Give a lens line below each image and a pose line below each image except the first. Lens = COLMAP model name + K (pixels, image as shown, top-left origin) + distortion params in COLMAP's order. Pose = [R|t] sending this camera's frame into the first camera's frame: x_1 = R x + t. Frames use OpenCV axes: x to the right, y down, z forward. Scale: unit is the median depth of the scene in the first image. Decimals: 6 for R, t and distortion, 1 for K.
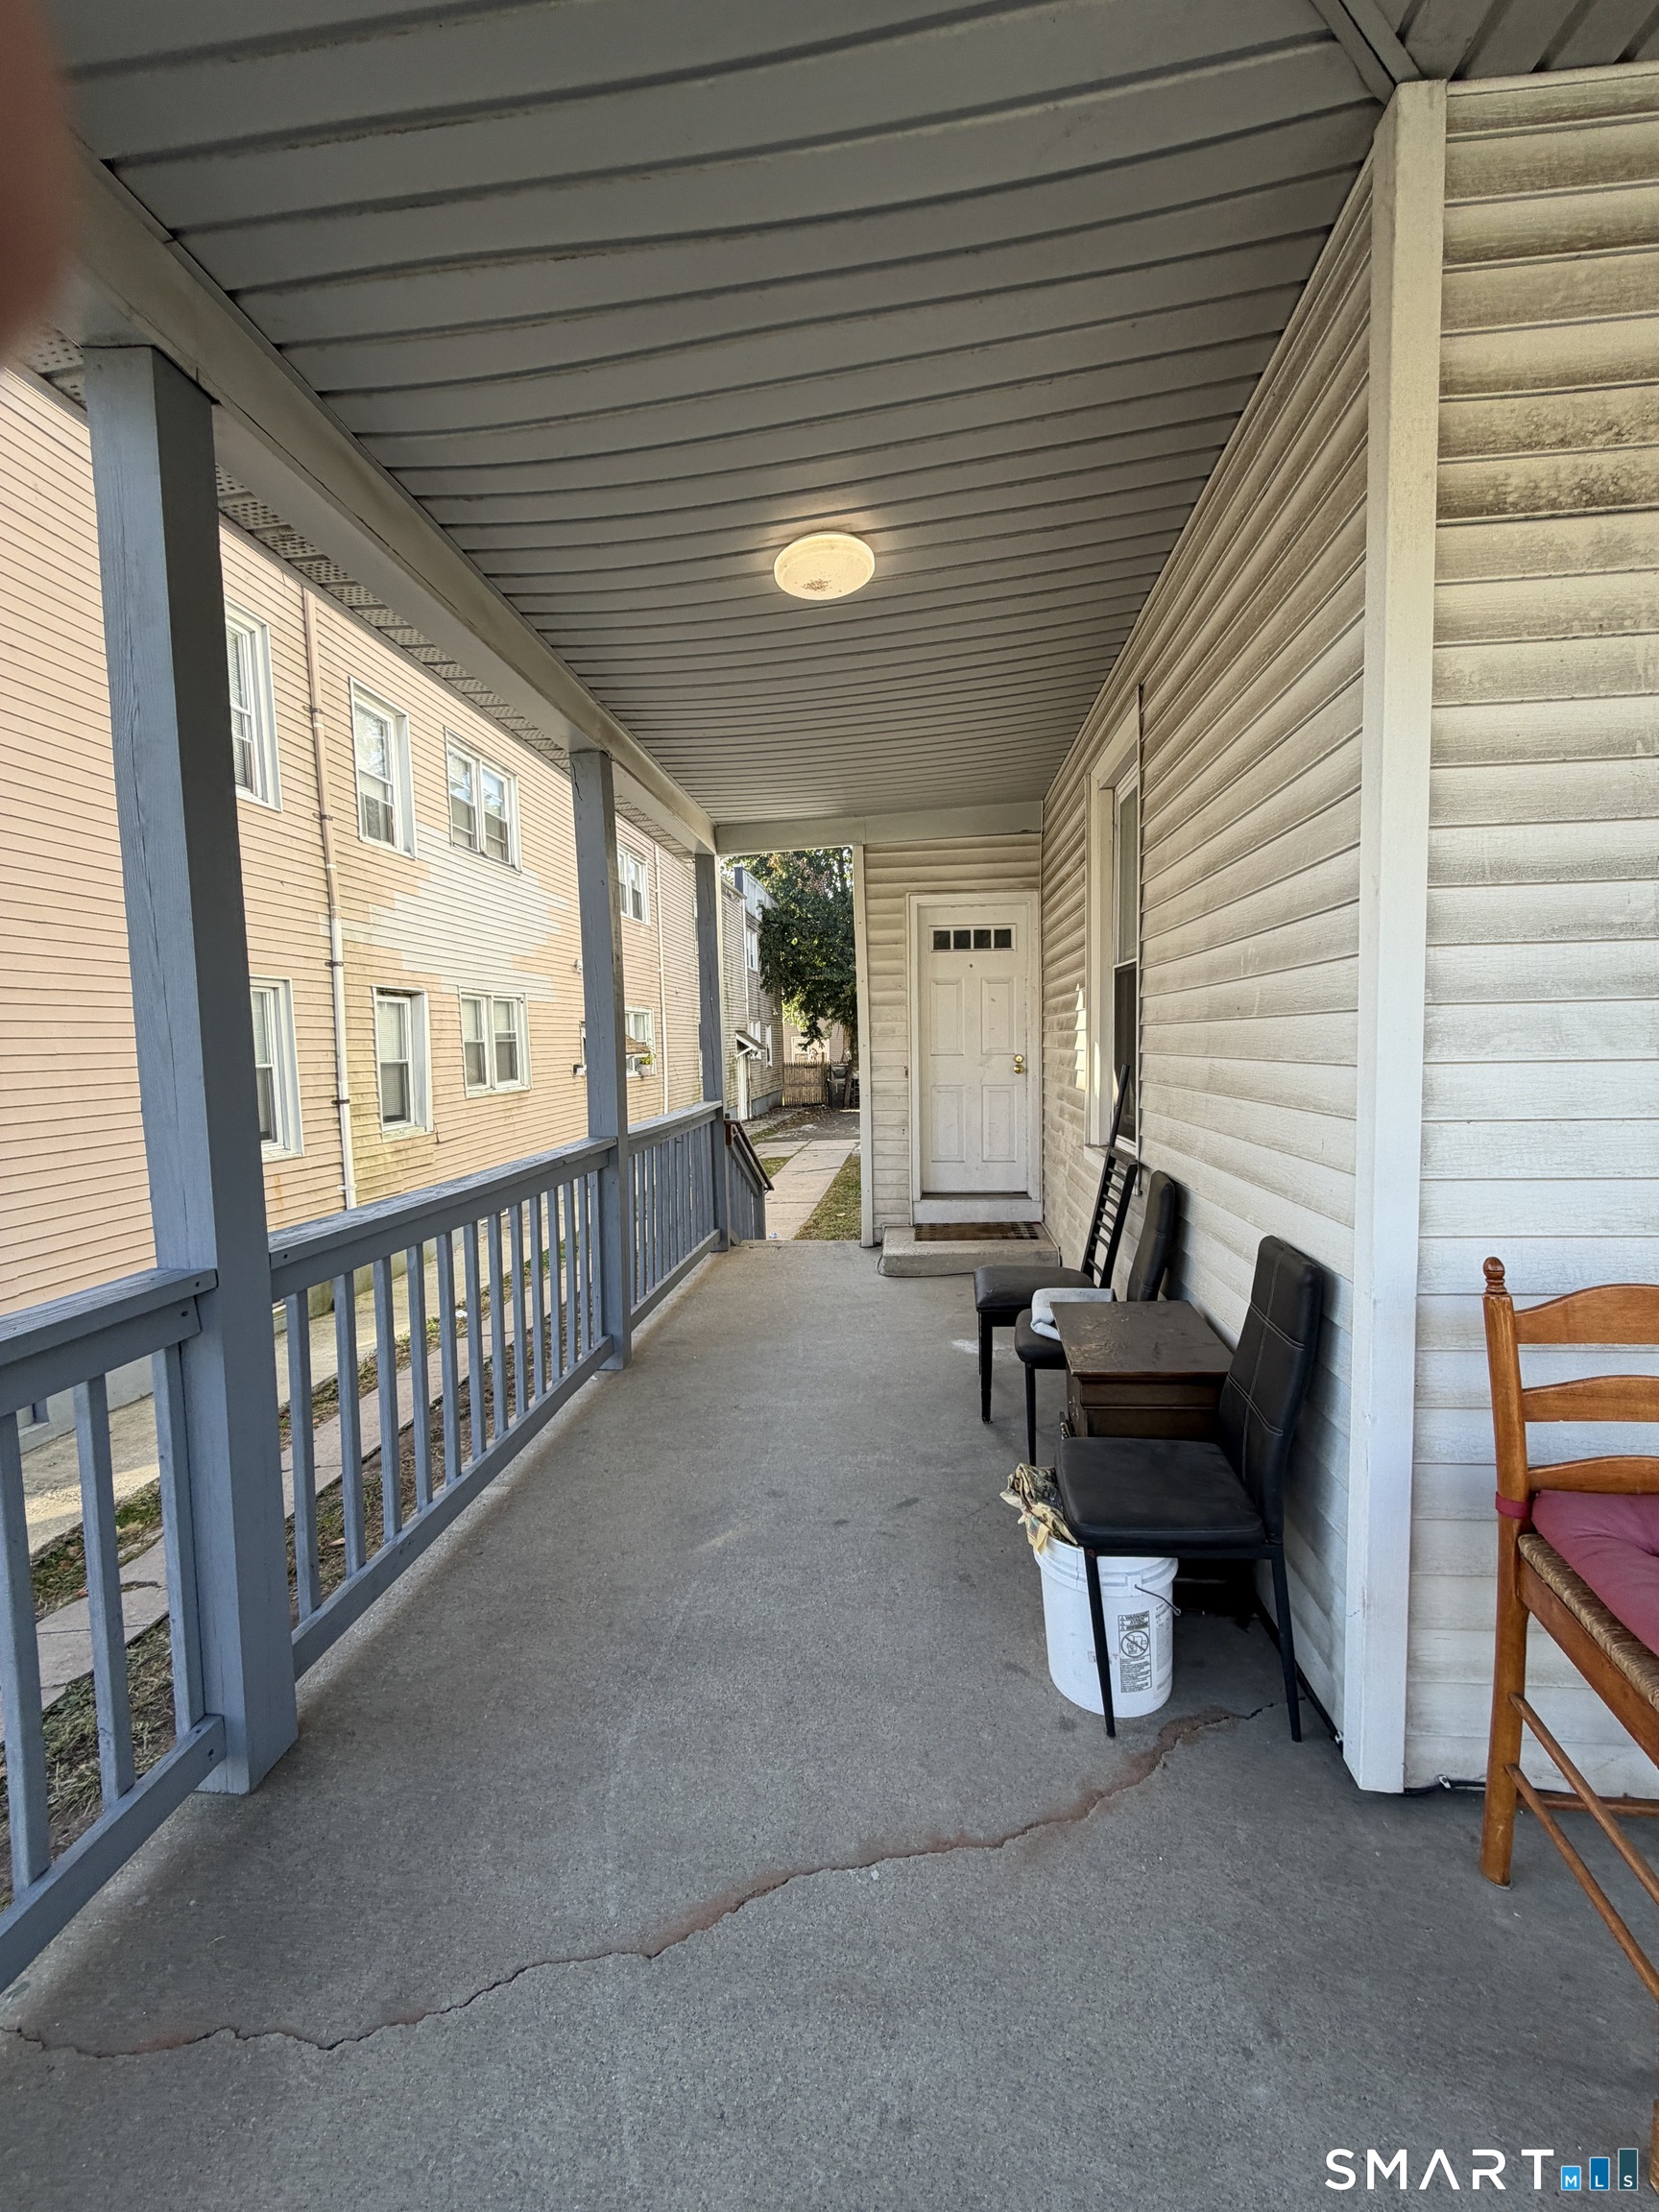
lens RADIAL K [[873.8, 0, 831.8], [0, 873.8, 1103.6], [0, 0, 1]] dist [-0.002812, 0.000620]
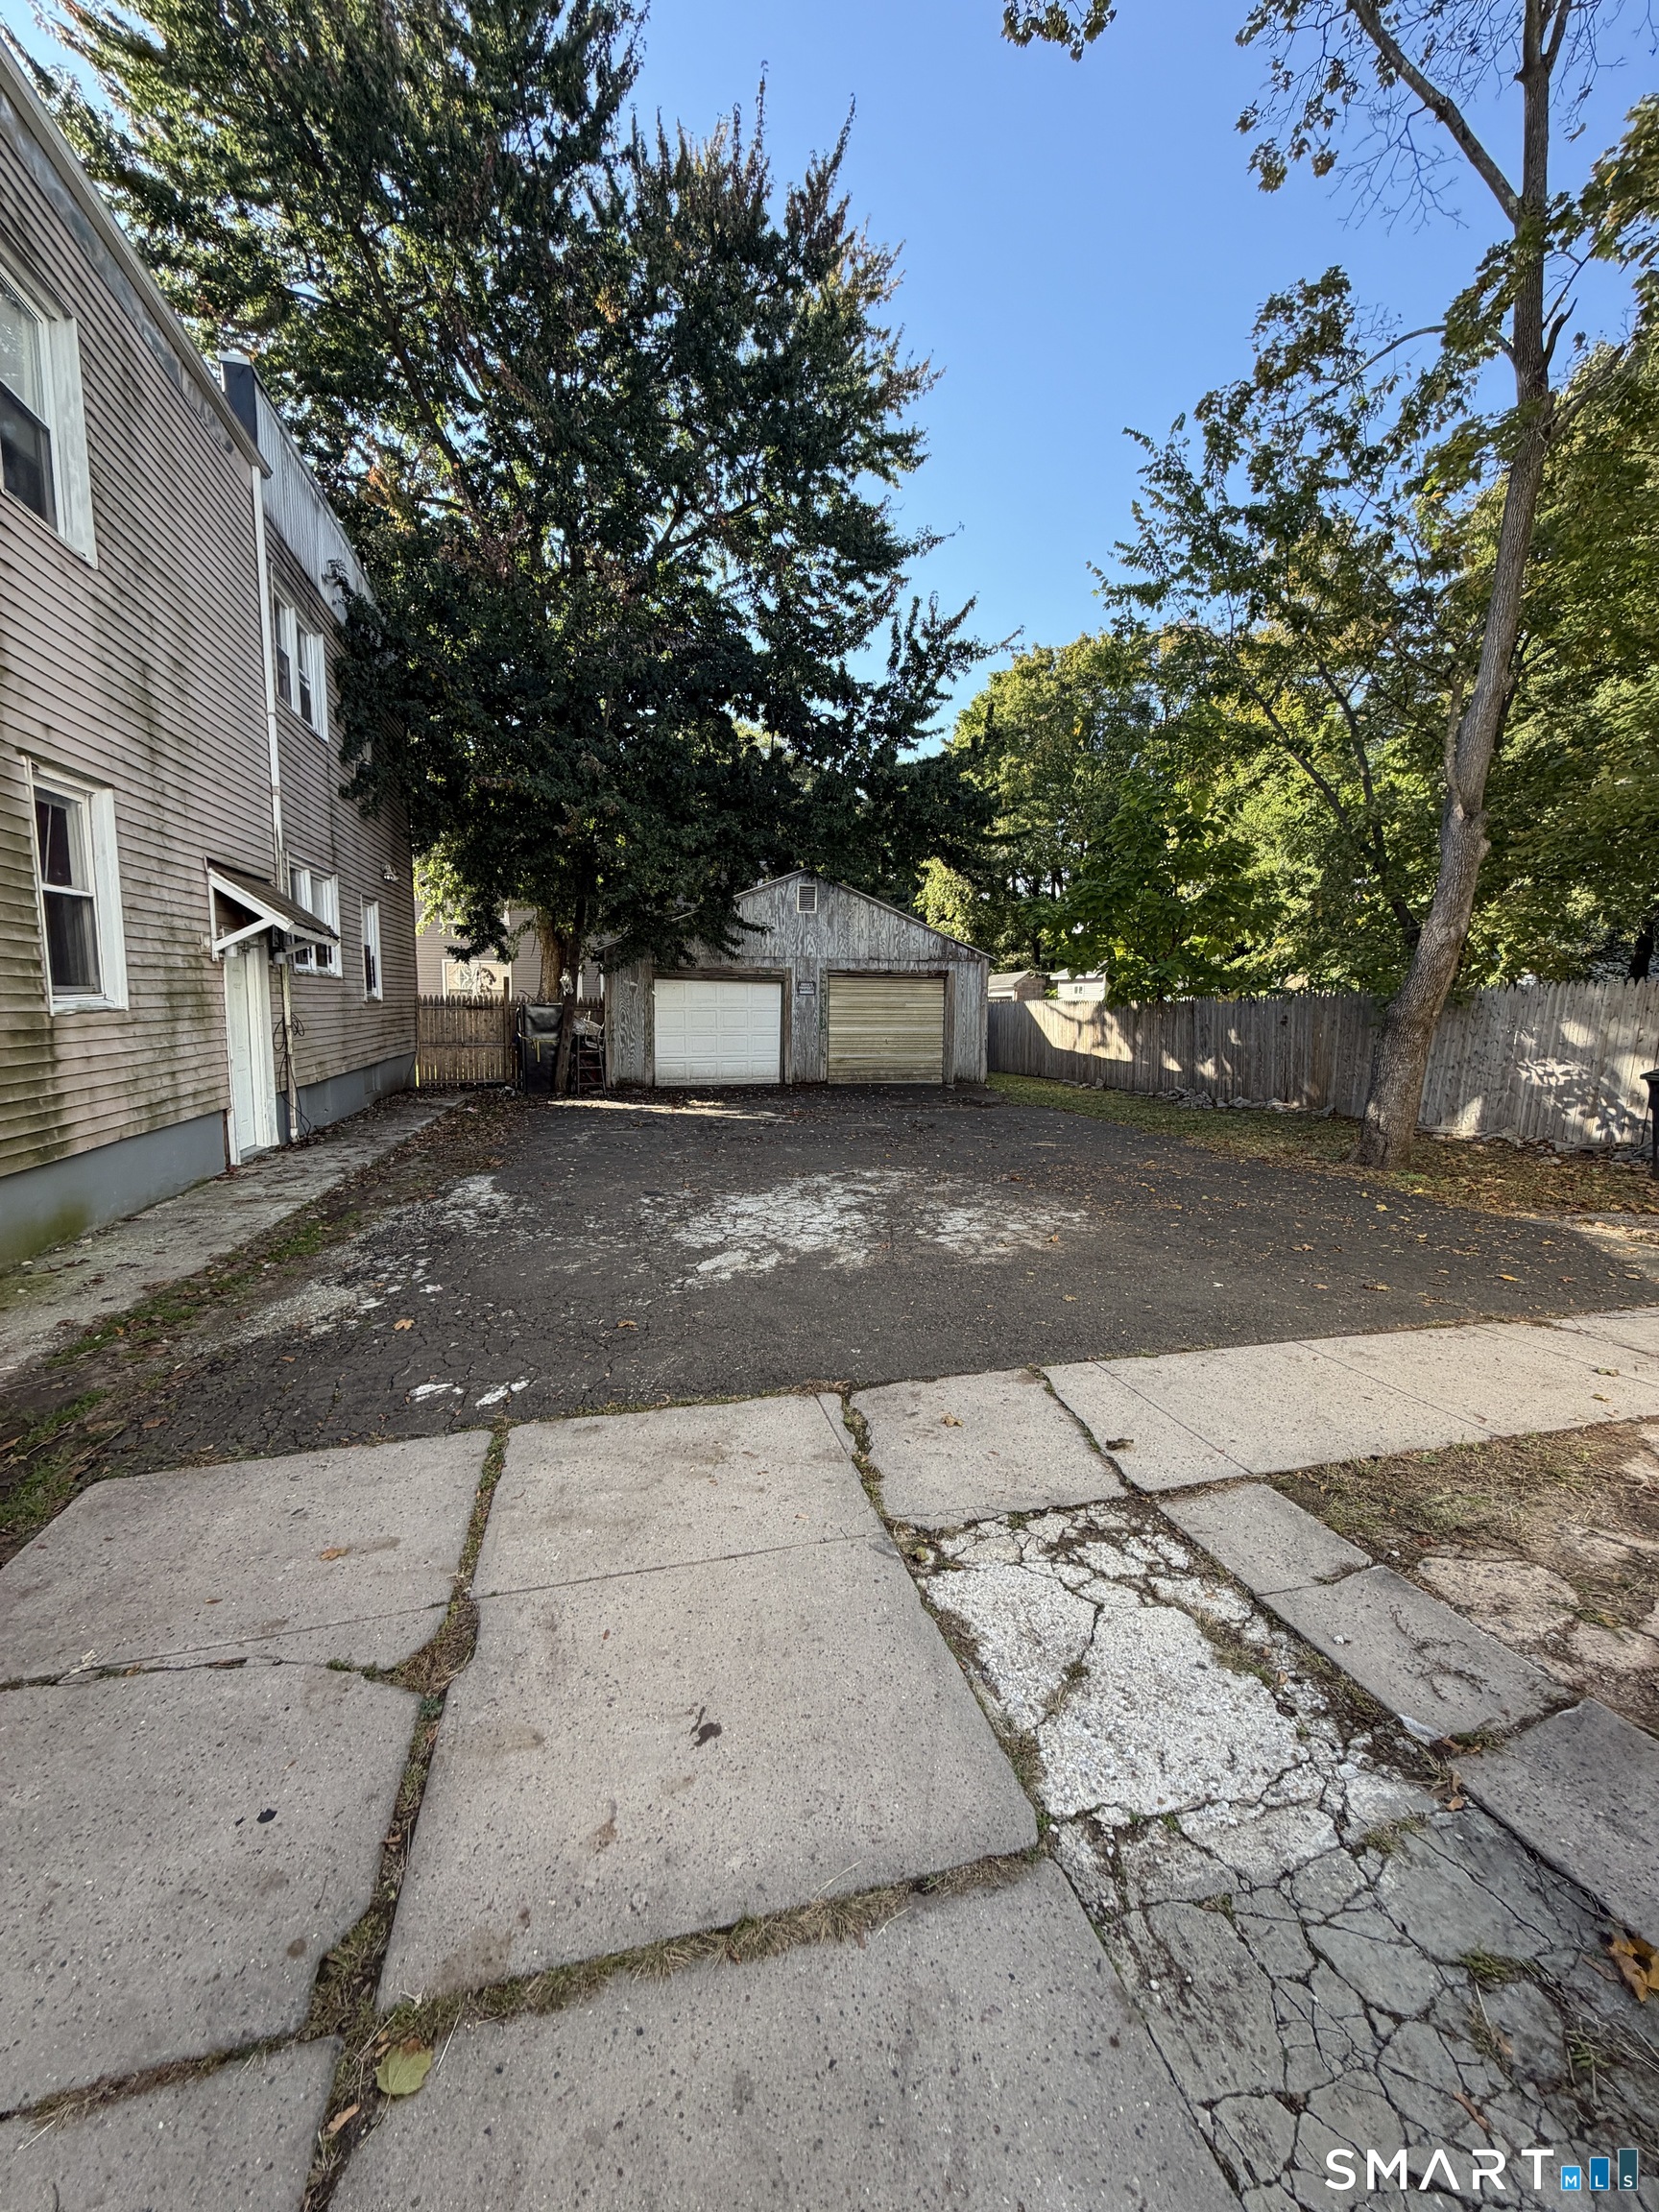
lens RADIAL K [[873.8, 0, 827.3], [0, 873.8, 1090.1], [0, 0, 1]] dist [-0.002812, 0.000620]
pose [[0.935786, -0.006870, 0.352502, -0.016277], [-0.004499, 0.999496, 0.031422, -0.013535], [-0.352541, -0.030990, 0.935283, 0.547129]]
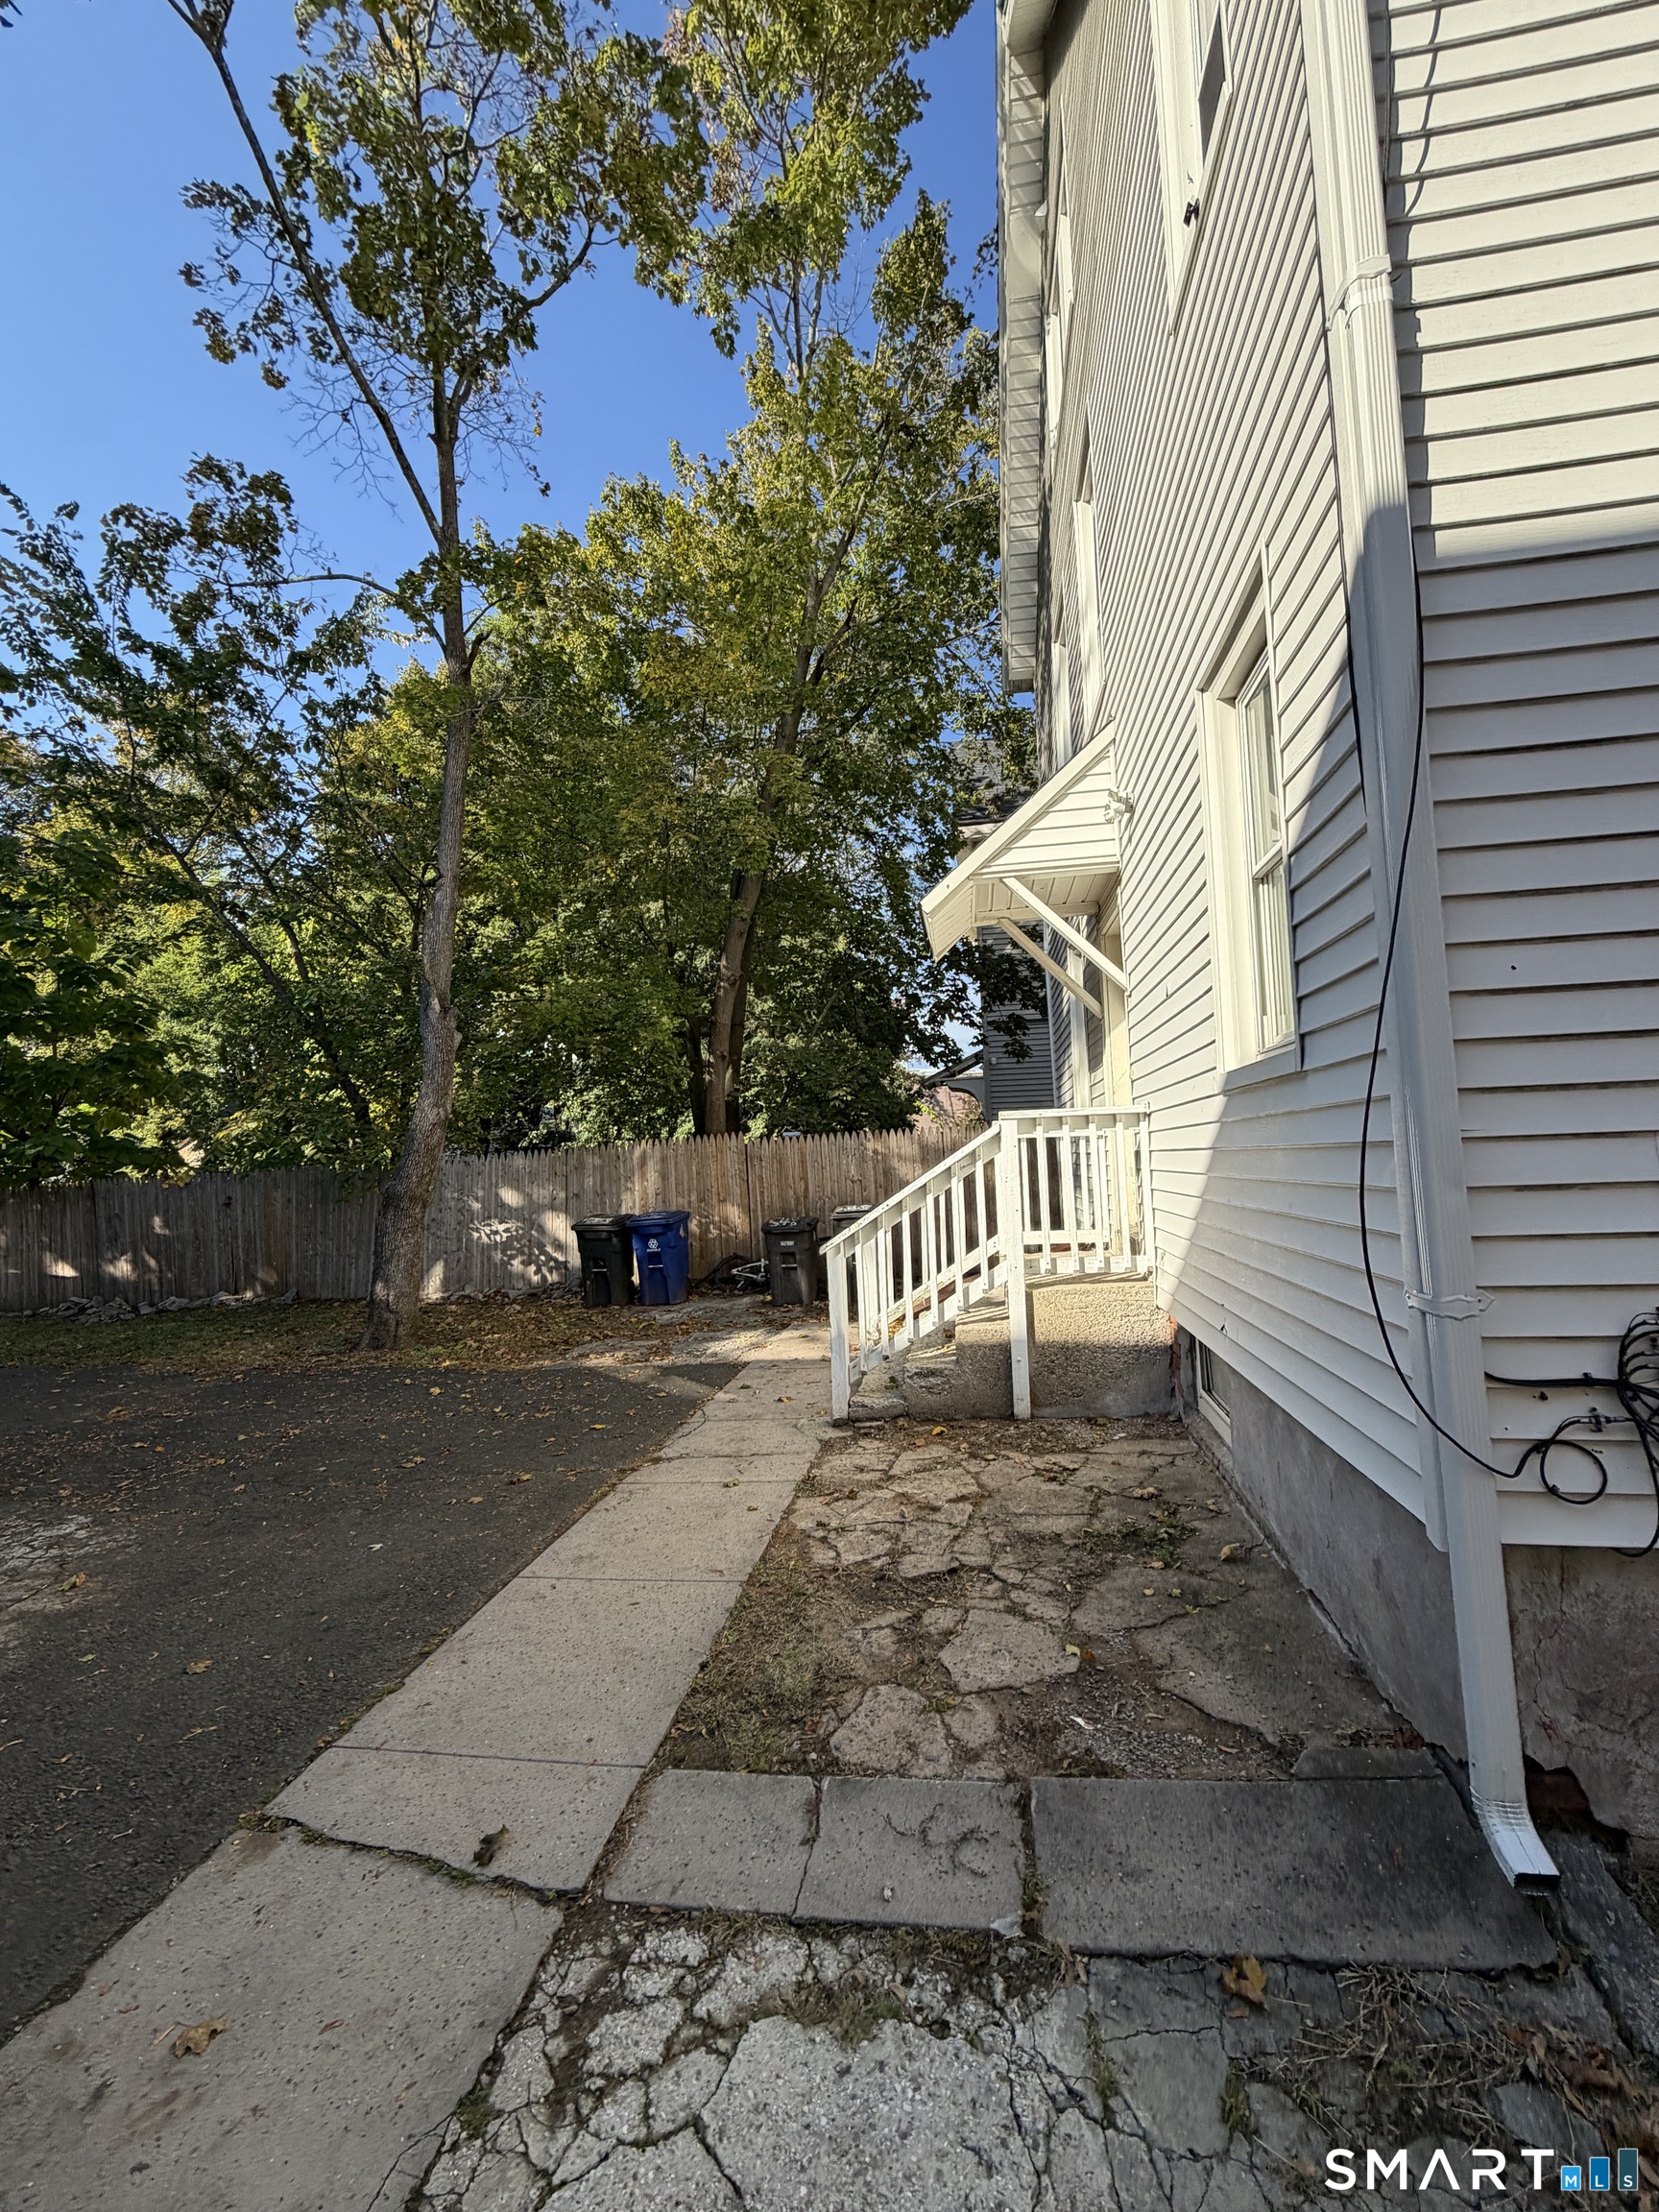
lens RADIAL K [[873.8, 0, 829.6], [0, 873.8, 1093.6], [0, 0, 1]] dist [-0.002812, 0.000620]
pose [[0.062247, 0.087764, 0.994195, -0.041602], [0.101877, 0.990365, -0.093804, -0.038990], [-0.992848, 0.107124, 0.052706, 0.701753]]
